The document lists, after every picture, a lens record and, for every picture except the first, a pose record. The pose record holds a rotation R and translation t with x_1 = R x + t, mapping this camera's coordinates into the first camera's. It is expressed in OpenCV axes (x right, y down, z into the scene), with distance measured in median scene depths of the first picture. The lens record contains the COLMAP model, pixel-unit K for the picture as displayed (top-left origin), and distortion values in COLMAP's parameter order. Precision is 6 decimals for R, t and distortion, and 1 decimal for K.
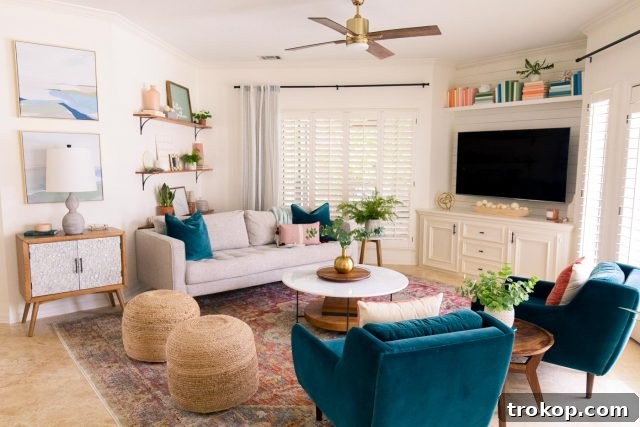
lens RADIAL K [[455.5, 0, 320.0], [0, 455.5, 213.5], [0, 0, 1]] dist [0.005113, -0.006050]
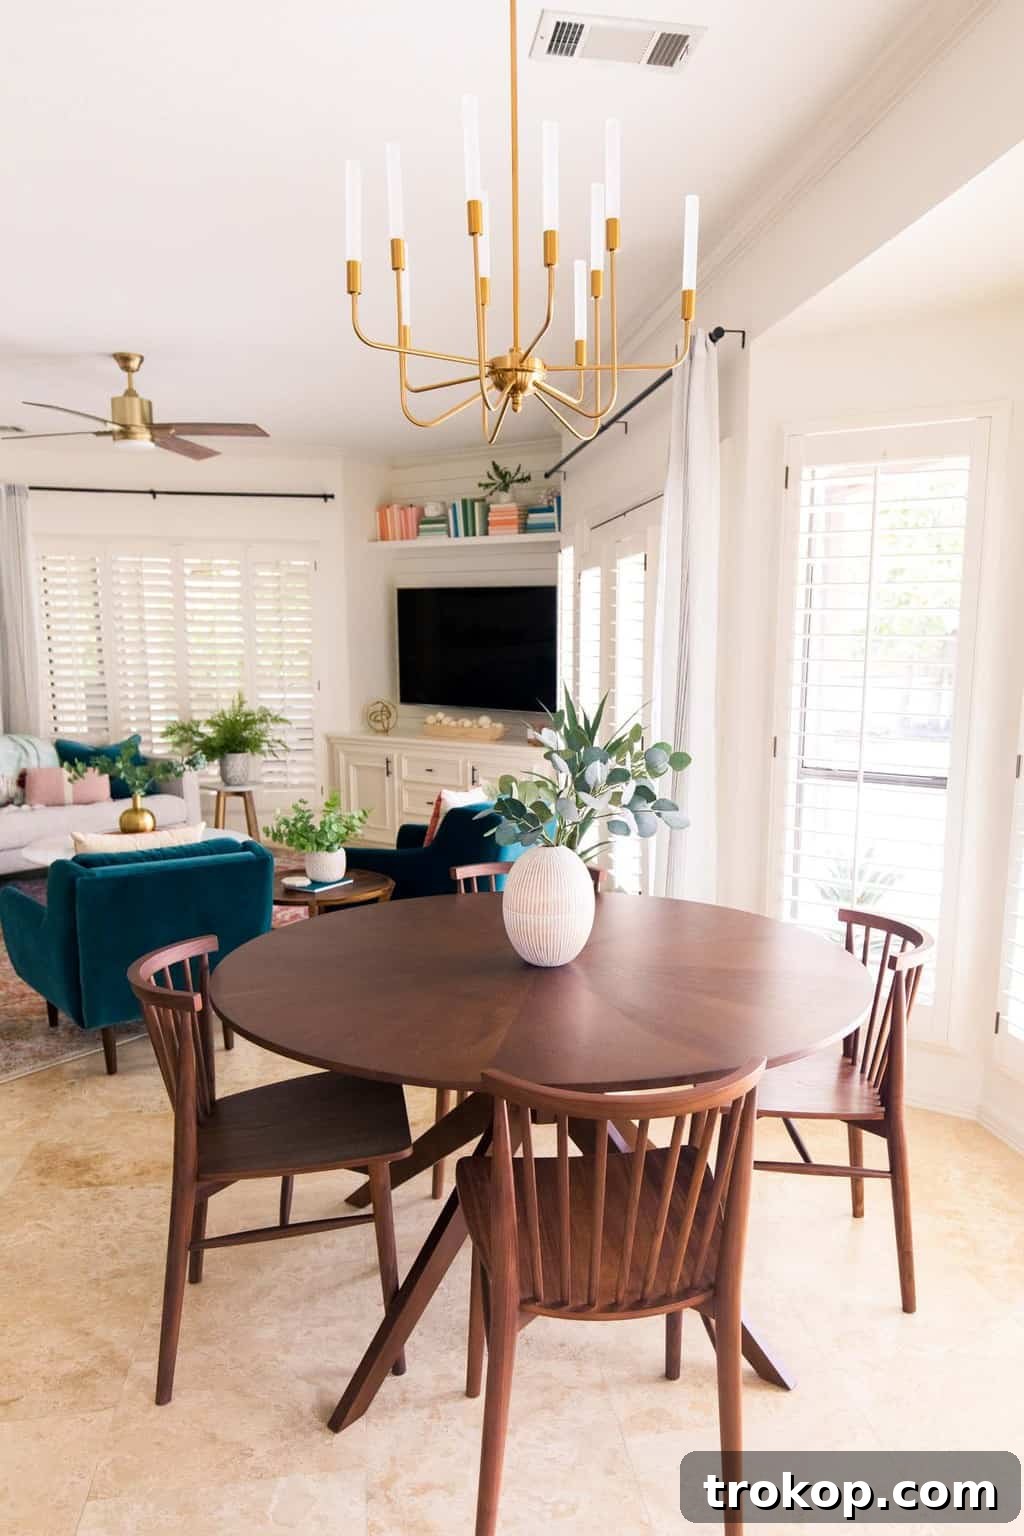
lens RADIAL K [[1093.3, 0, 573.3], [0, 1093.3, 835.7], [0, 0, 1]] dist [0.005113, -0.006050]
pose [[0.955782, -0.050396, 0.289727, 0.132221], [0.031828, 0.997147, 0.068451, 0.037226], [-0.292350, -0.056203, 0.954658, -0.367703]]
